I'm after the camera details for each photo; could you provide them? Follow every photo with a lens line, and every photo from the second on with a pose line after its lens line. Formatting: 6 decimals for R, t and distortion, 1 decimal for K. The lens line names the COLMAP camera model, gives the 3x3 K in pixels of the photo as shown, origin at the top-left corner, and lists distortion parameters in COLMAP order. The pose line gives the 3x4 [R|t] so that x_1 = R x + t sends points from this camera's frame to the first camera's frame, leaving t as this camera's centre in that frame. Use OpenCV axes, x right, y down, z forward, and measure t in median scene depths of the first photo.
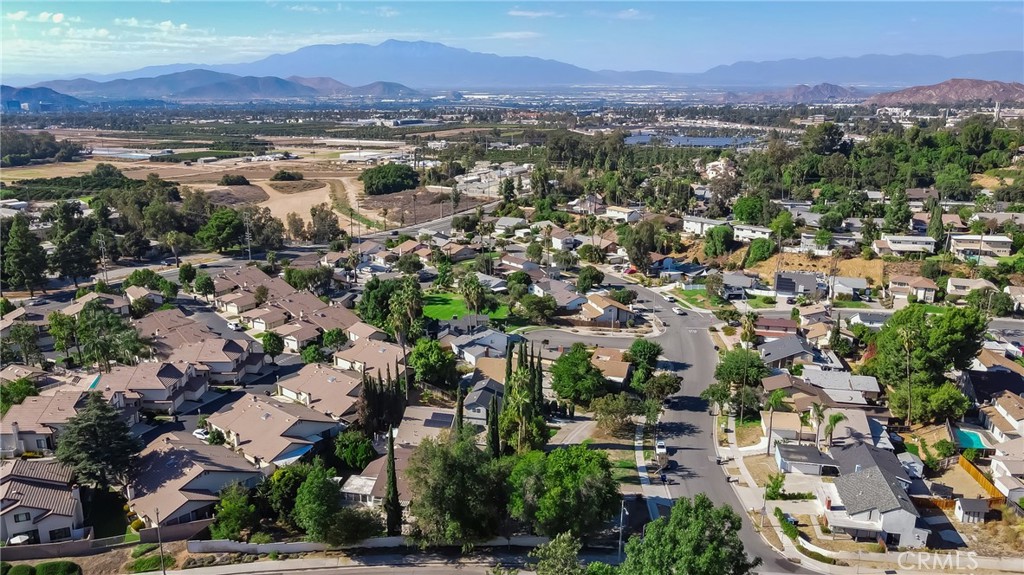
lens RADIAL K [[780.9, 0, 512.0], [0, 780.9, 287.5], [0, 0, 1]] dist [0.018281, 0.007034]
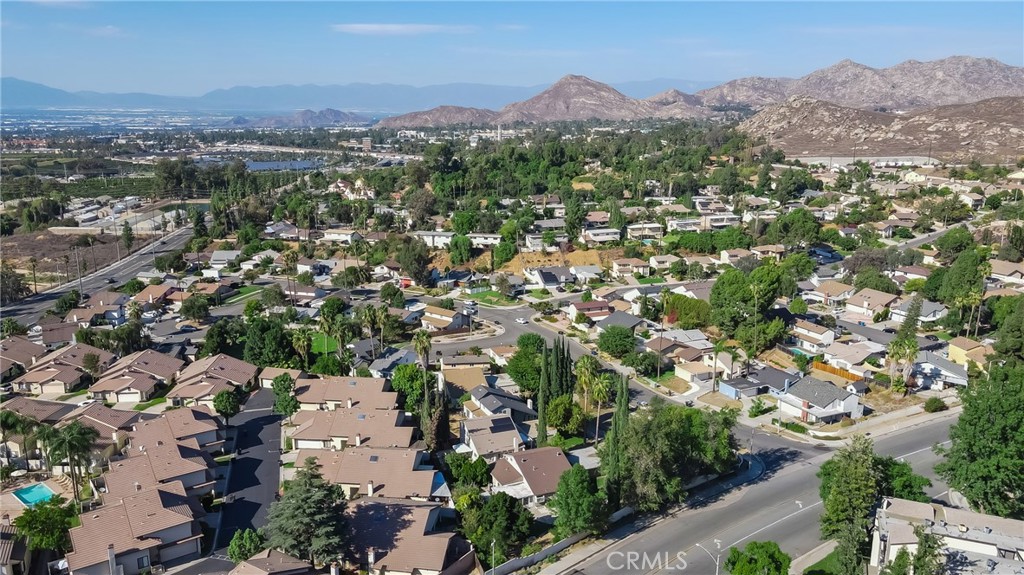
lens RADIAL K [[780.9, 0, 512.0], [0, 780.9, 287.5], [0, 0, 1]] dist [0.018281, 0.007034]
pose [[0.802571, -0.130601, 0.582085, -0.218369], [0.147647, 0.988871, 0.018297, -0.010337], [-0.577997, 0.071258, 0.812922, 0.037613]]
